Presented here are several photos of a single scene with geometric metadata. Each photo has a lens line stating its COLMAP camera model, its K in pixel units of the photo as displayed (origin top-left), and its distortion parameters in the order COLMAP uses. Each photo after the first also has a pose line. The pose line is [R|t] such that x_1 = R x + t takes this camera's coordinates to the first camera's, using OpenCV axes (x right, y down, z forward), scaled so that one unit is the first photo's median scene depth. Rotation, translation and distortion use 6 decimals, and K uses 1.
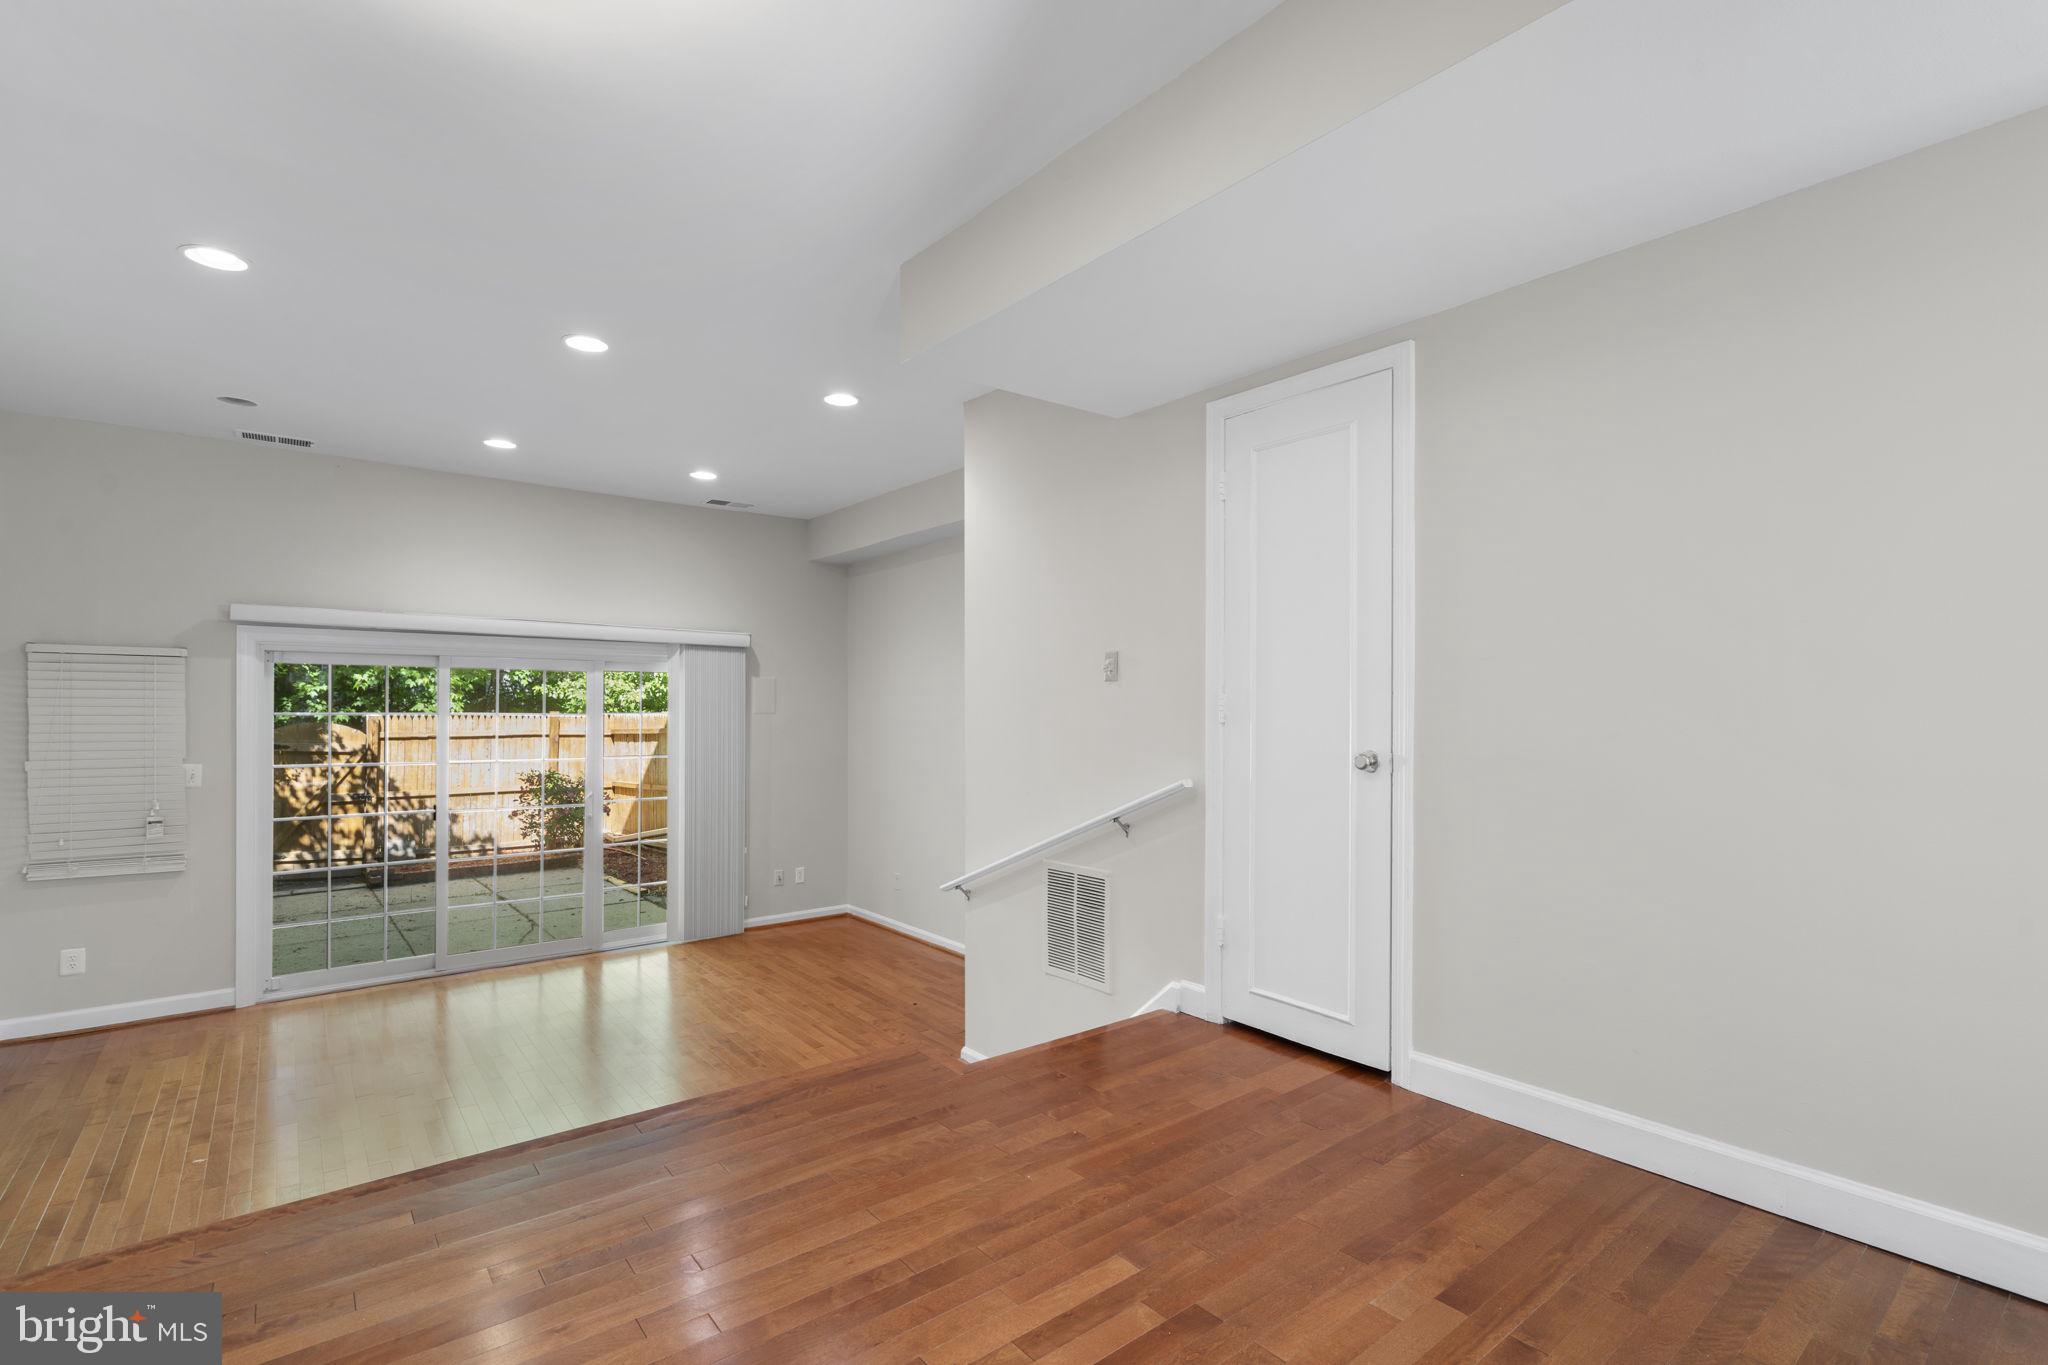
lens RADIAL K [[933.5, 0, 1013.9], [0, 933.5, 697.9], [0, 0, 1]] dist [-0.002684, -0.000417]
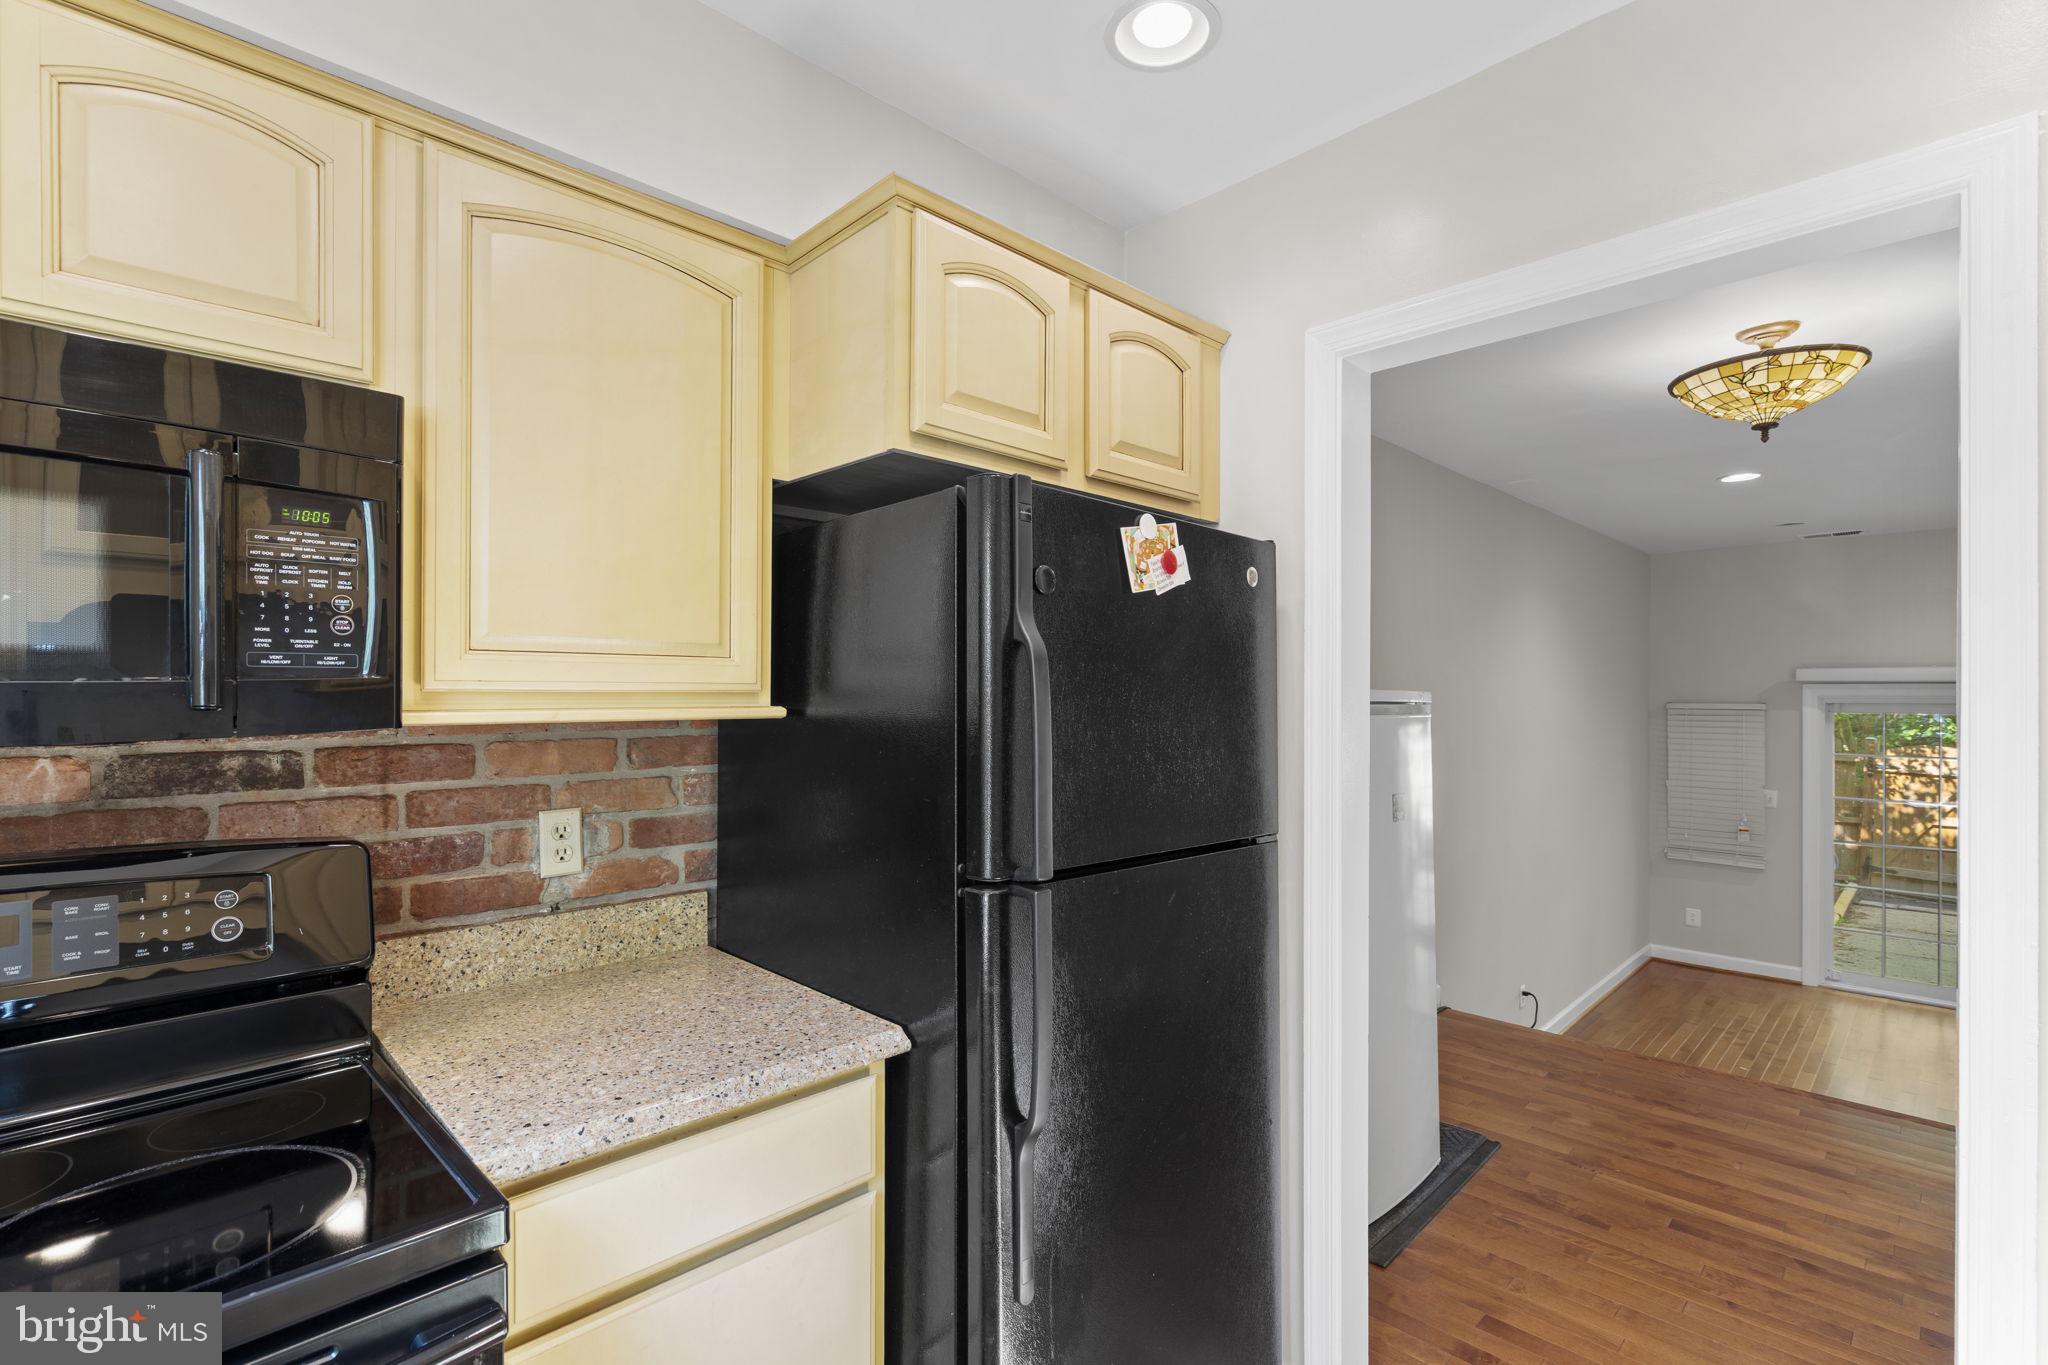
lens RADIAL K [[933.5, 0, 1013.9], [0, 933.5, 697.9], [0, 0, 1]] dist [-0.002684, -0.000417]
pose [[0.104178, 0.001416, -0.994558, 0.324959], [0.007689, 0.999968, 0.002229, -0.071805], [0.994529, -0.007879, 0.104164, -0.208615]]
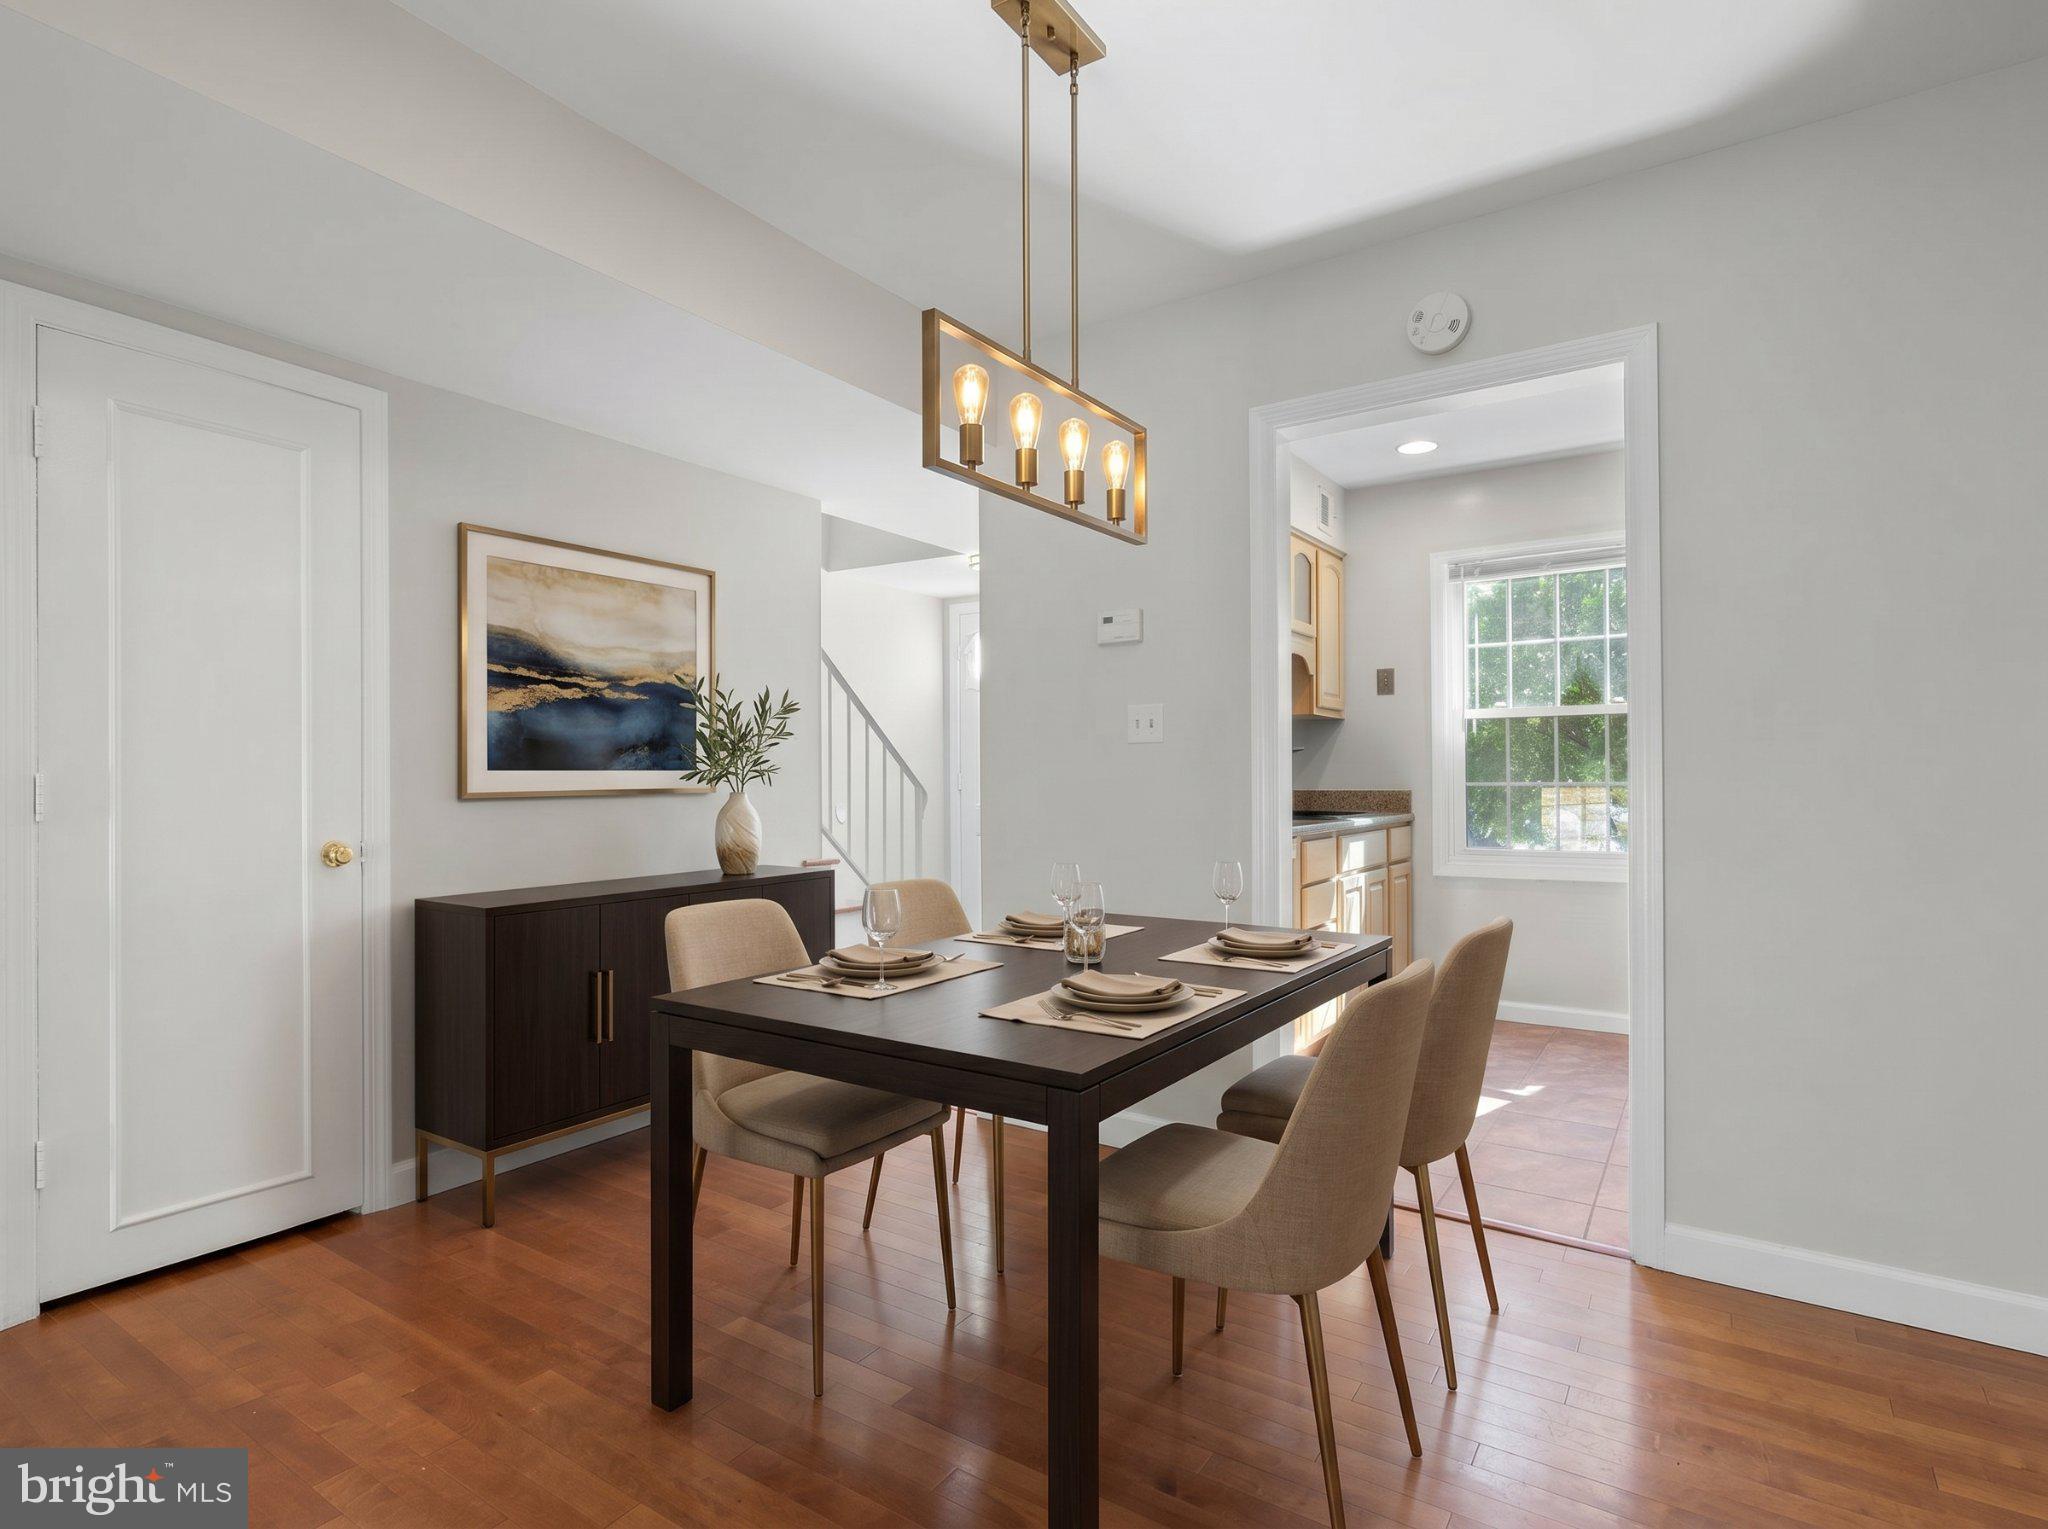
lens RADIAL K [[1023.4, 0, 1021.9], [0, 1023.4, 779.1], [0, 0, 1]] dist [0.006420, -0.000119]
pose [[-0.291304, 0.001972, 0.956628, -0.564078], [-0.000051, 0.999998, -0.002077, -0.000158], [-0.956630, -0.000654, -0.291303, 0.539506]]
